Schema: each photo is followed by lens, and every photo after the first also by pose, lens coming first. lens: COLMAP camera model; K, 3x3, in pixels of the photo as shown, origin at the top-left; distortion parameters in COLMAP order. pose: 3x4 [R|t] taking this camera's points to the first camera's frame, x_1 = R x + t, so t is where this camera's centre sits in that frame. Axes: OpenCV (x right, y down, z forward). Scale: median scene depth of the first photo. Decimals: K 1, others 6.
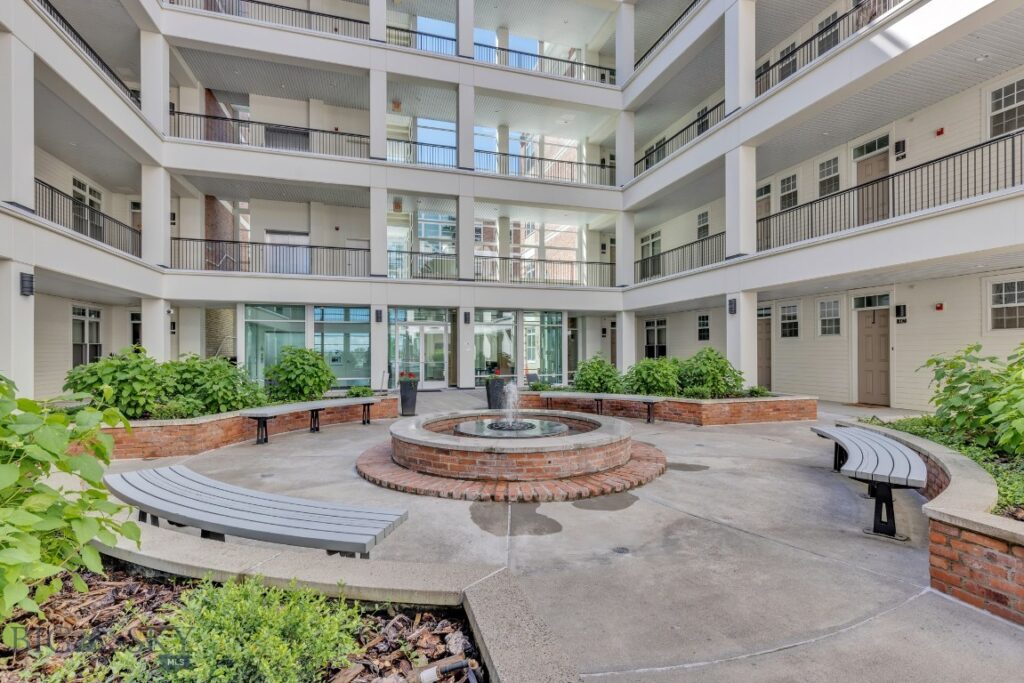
lens RADIAL K [[456.3, 0, 505.2], [0, 456.3, 351.1], [0, 0, 1]] dist [0.002807, -0.000262]
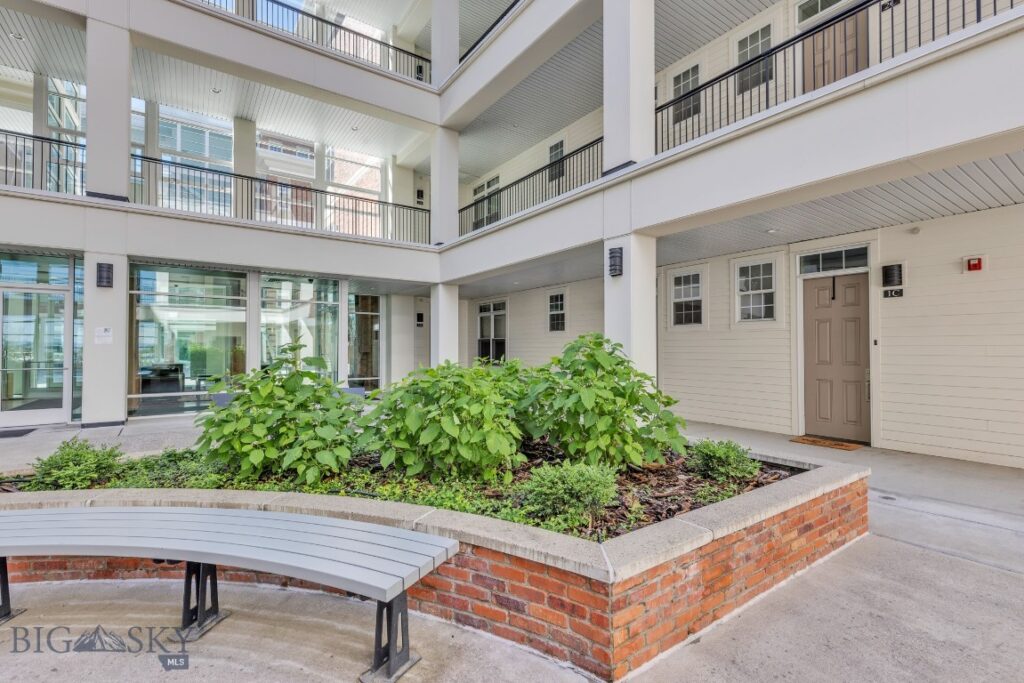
lens RADIAL K [[456.3, 0, 509.7], [0, 456.3, 341.9], [0, 0, 1]] dist [0.002807, -0.000262]
pose [[0.945423, 0.008057, 0.325746, 0.202380], [-0.003514, 0.999888, -0.014534, 0.003017], [-0.325827, 0.012596, 0.945345, 0.522089]]
